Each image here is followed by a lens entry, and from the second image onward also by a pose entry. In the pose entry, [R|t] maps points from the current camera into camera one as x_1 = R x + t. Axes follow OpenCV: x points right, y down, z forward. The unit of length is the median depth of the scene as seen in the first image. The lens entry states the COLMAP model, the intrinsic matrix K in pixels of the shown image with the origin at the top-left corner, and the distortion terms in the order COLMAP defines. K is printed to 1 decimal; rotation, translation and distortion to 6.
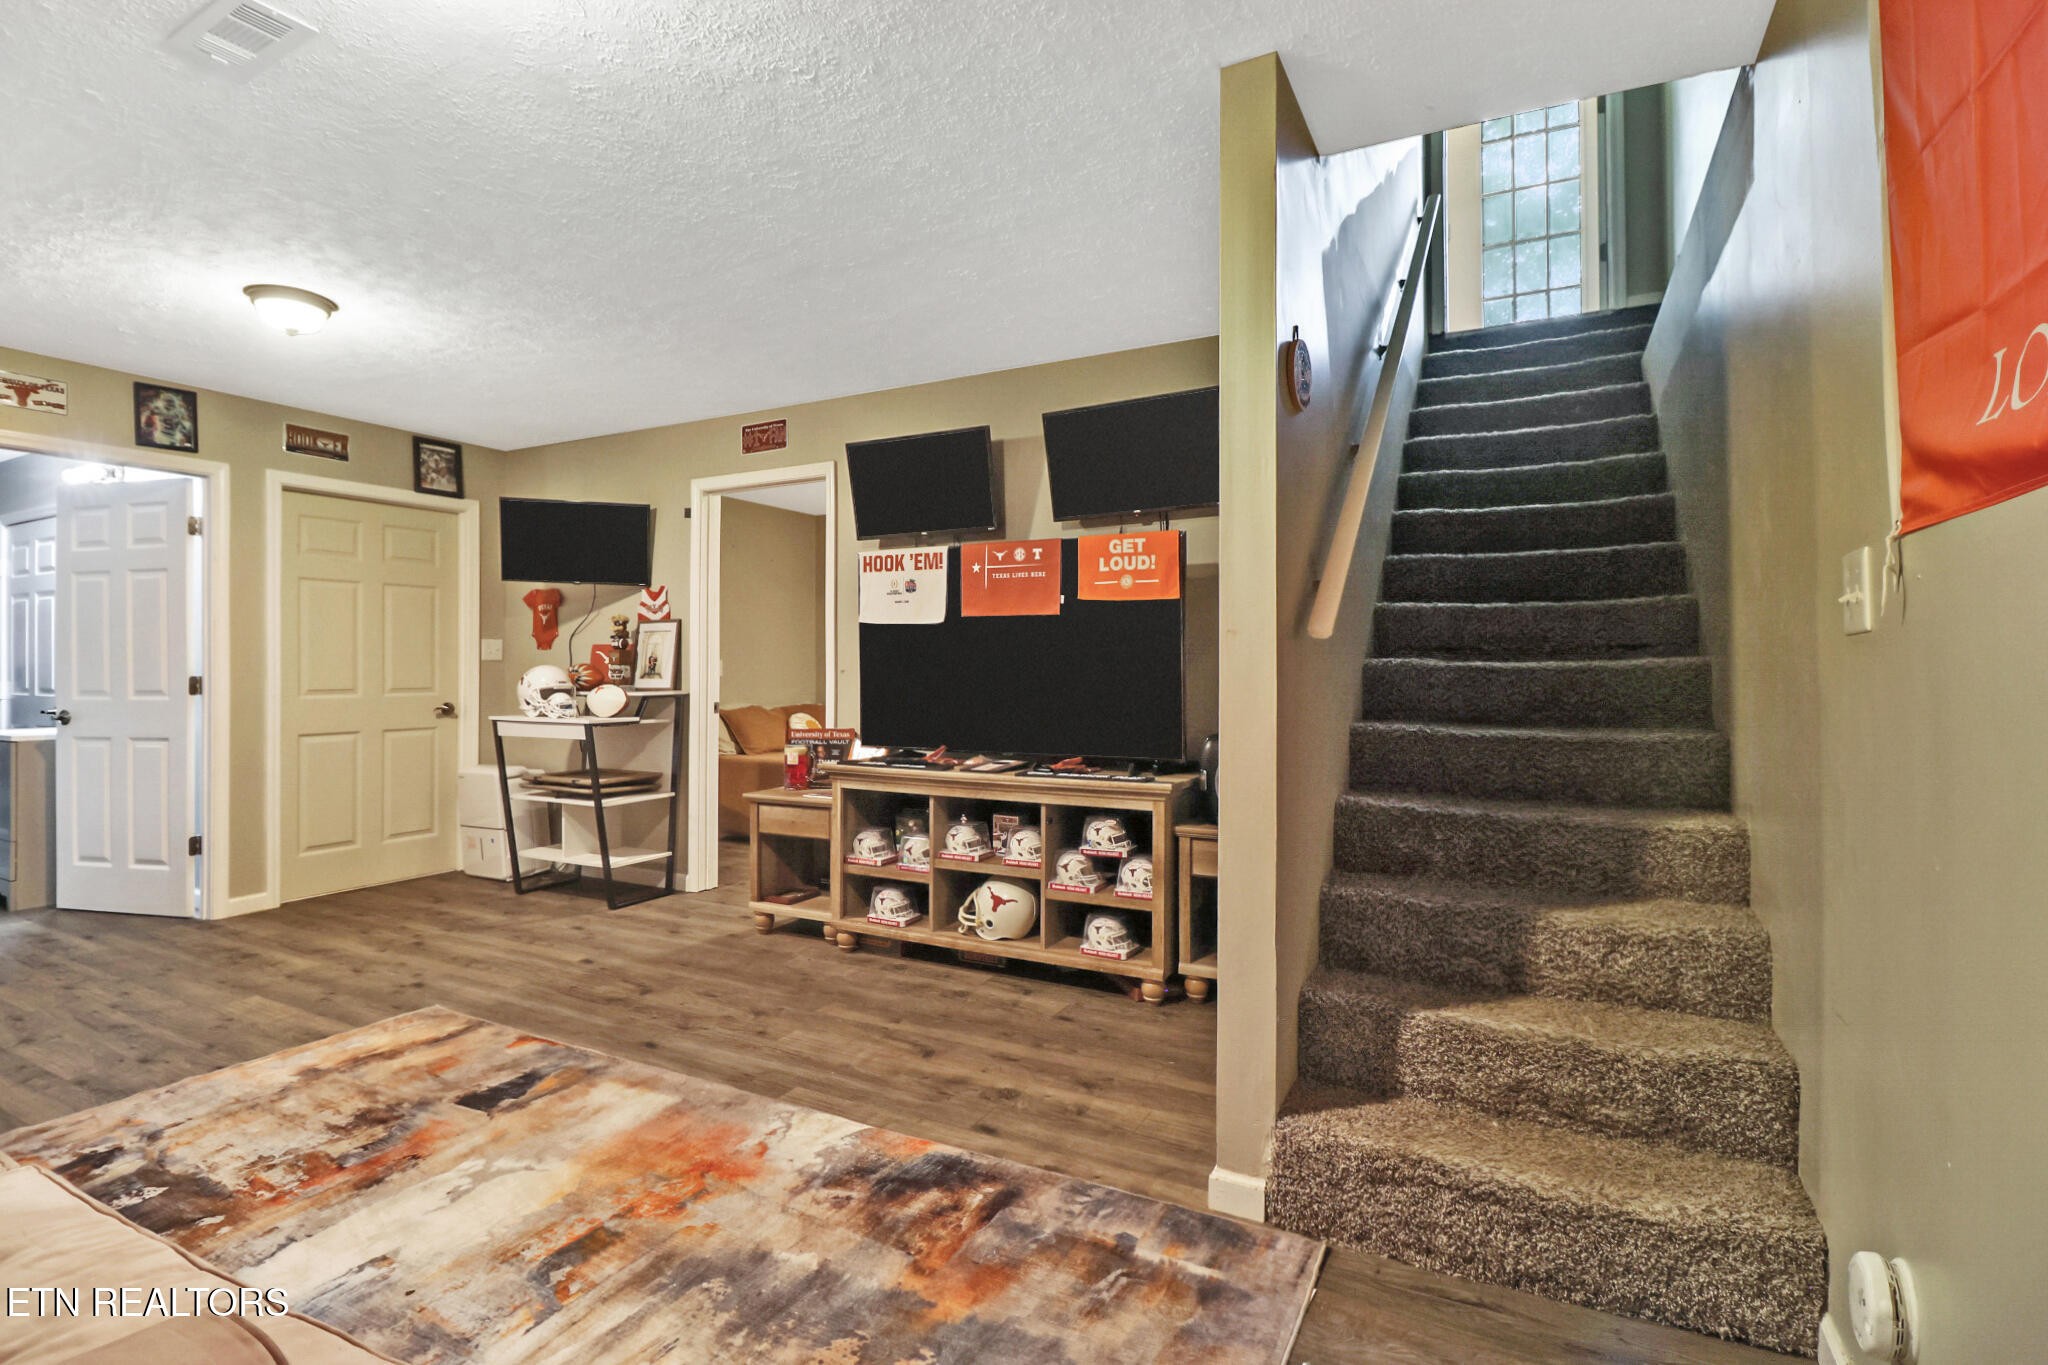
lens RADIAL K [[945.8, 0, 1032.2], [0, 945.8, 676.4], [0, 0, 1]] dist [-0.004831, -0.006078]
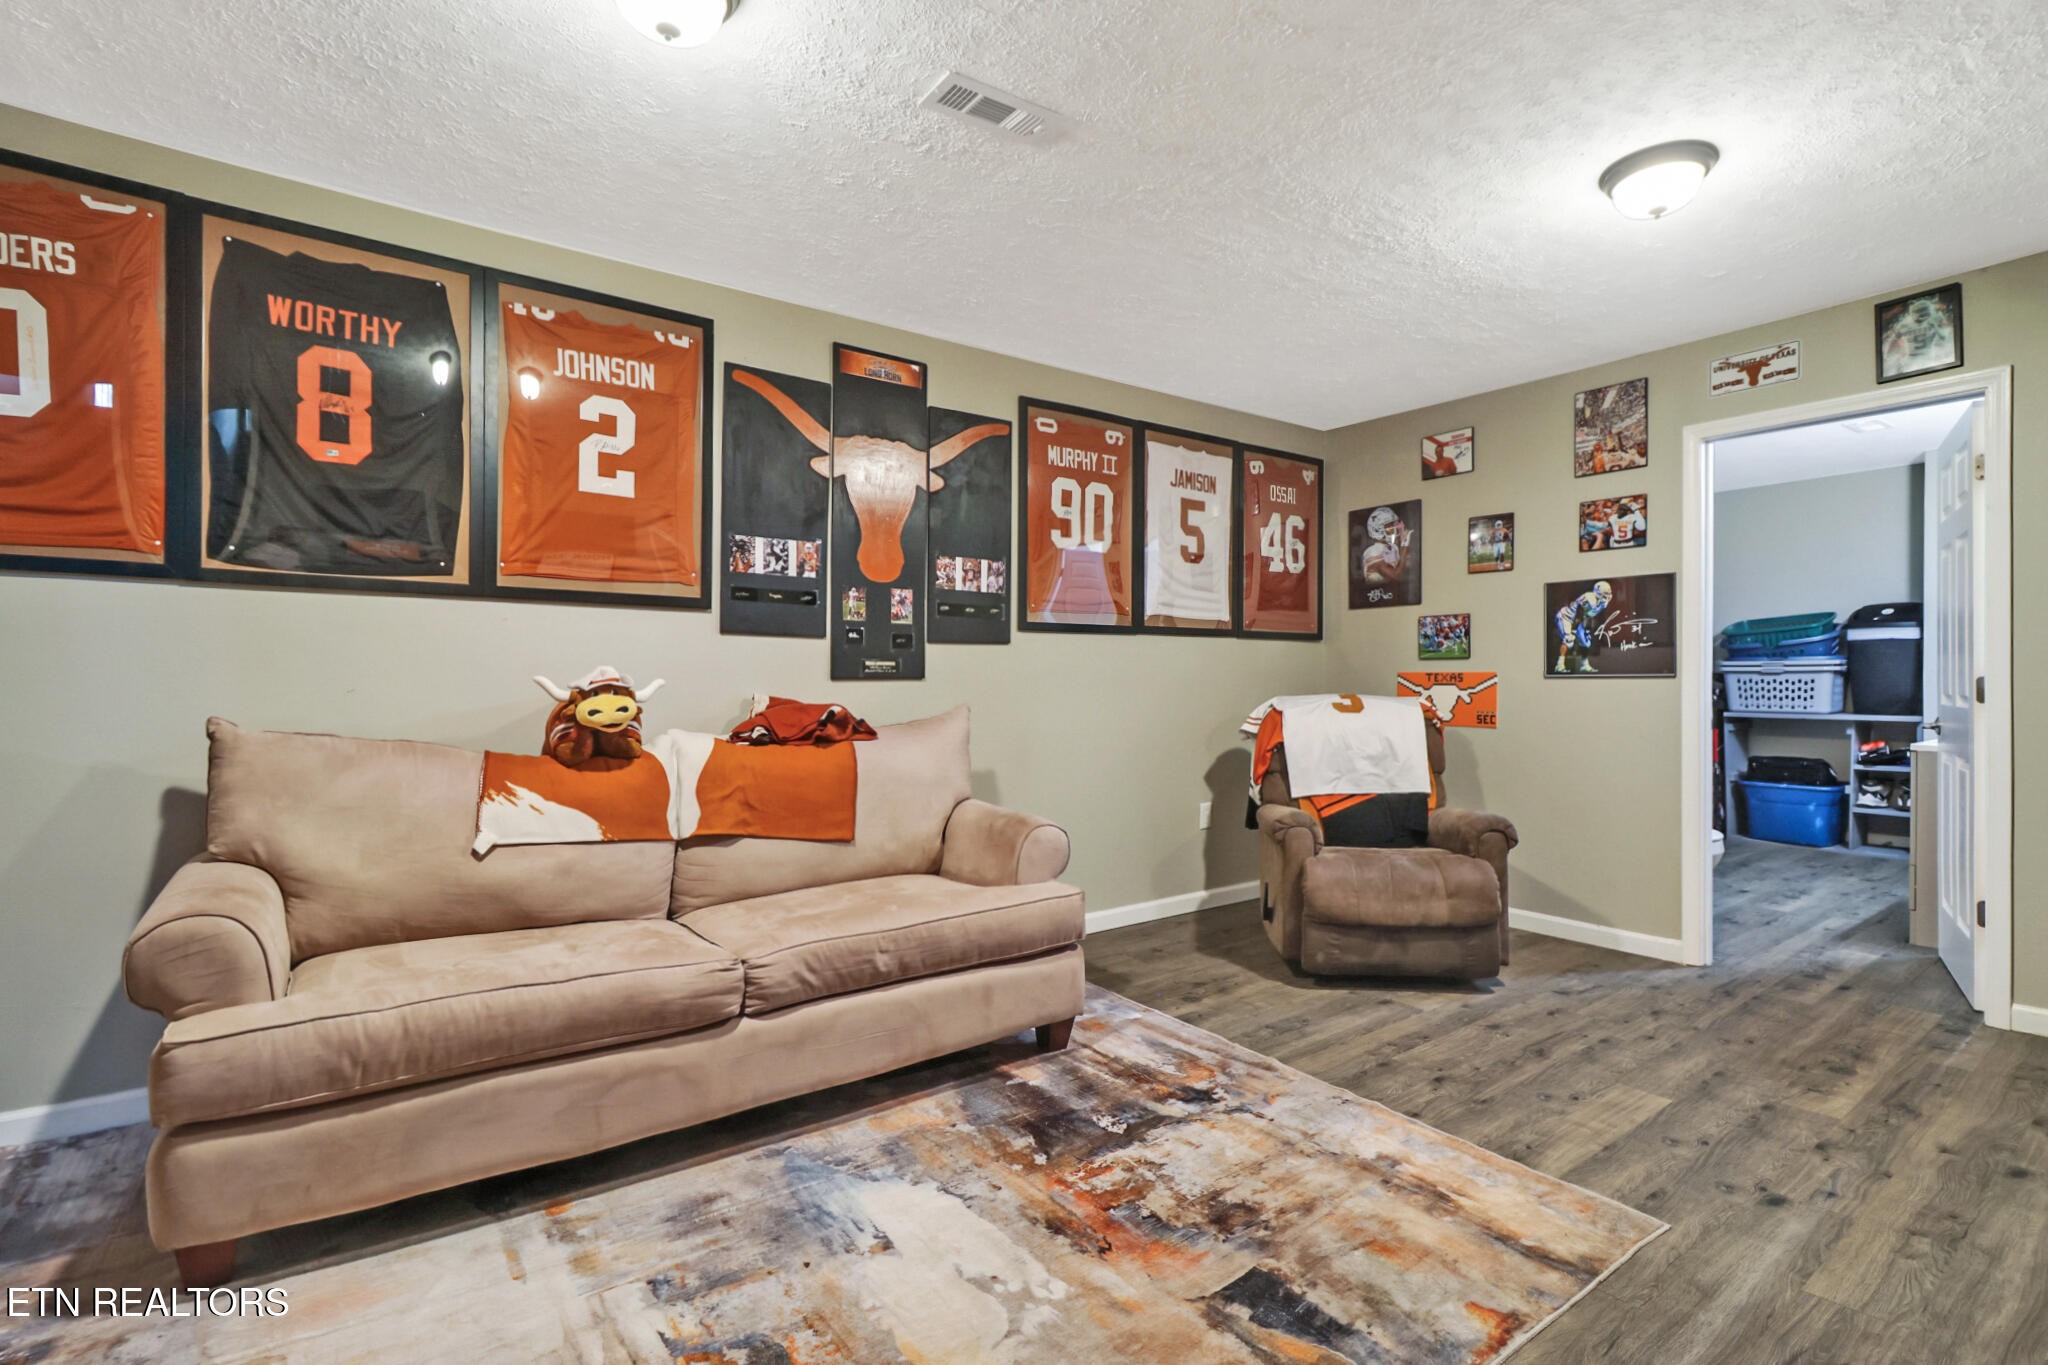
lens RADIAL K [[945.8, 0, 1031.1], [0, 945.8, 683.6], [0, 0, 1]] dist [-0.004831, -0.006078]
pose [[-0.448395, 0.010837, -0.893770, 0.096920], [-0.005880, 0.999869, 0.015073, -0.006169], [0.893816, 0.012014, -0.448273, 1.044832]]
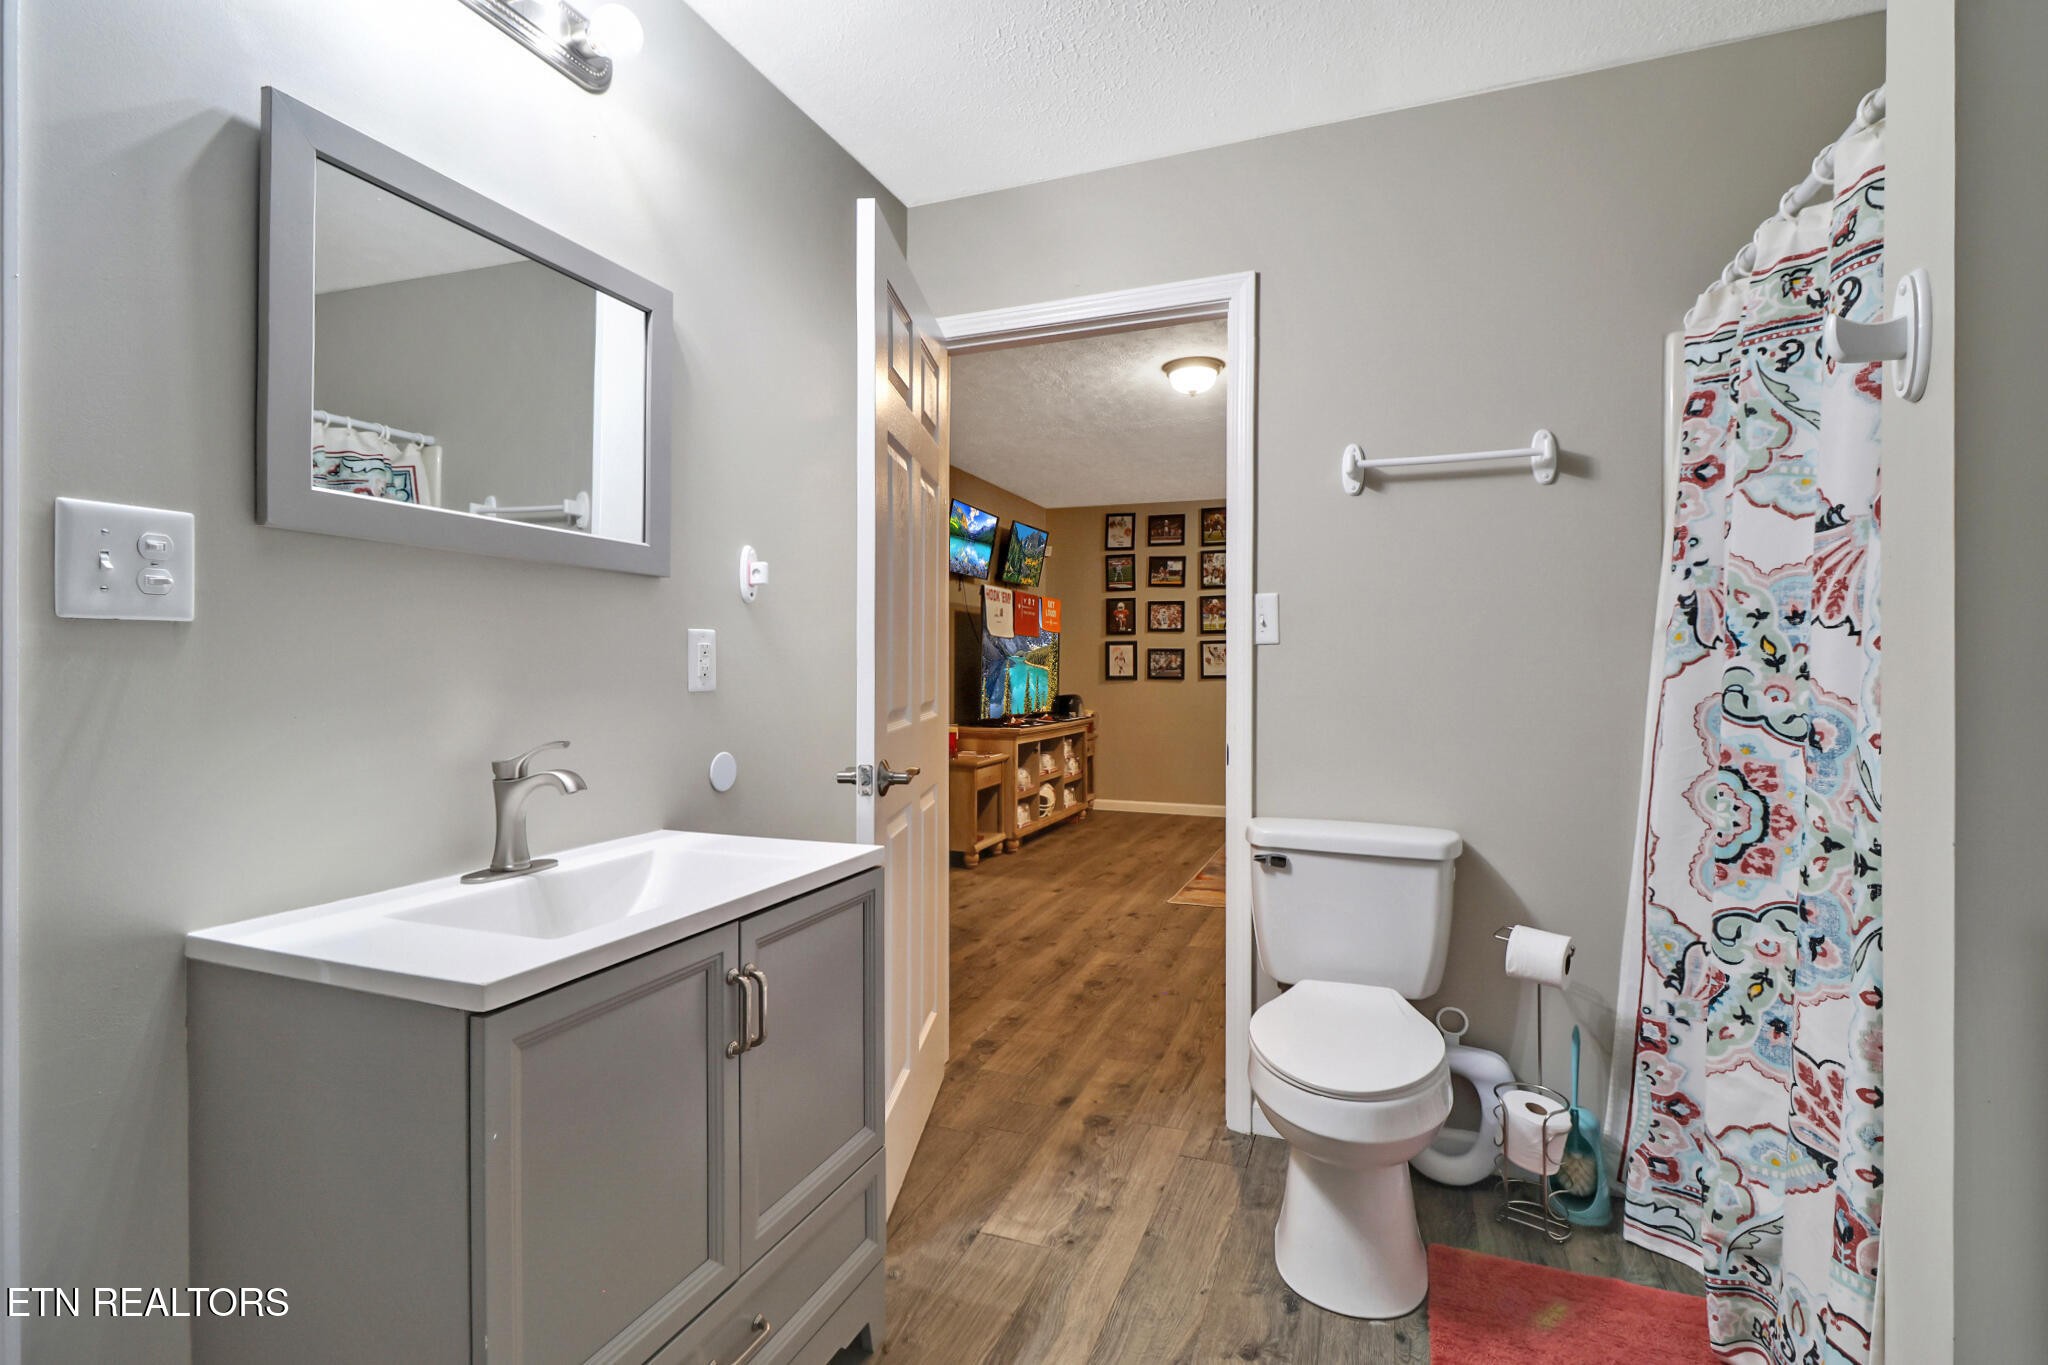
lens RADIAL K [[945.8, 0, 1024.4], [0, 945.8, 672.8], [0, 0, 1]] dist [-0.004831, -0.006078]
pose [[-0.105341, -0.001649, 0.994435, -2.345945], [0.007168, 0.999971, 0.002418, 0.001038], [-0.994410, 0.007383, -0.105326, 1.579389]]
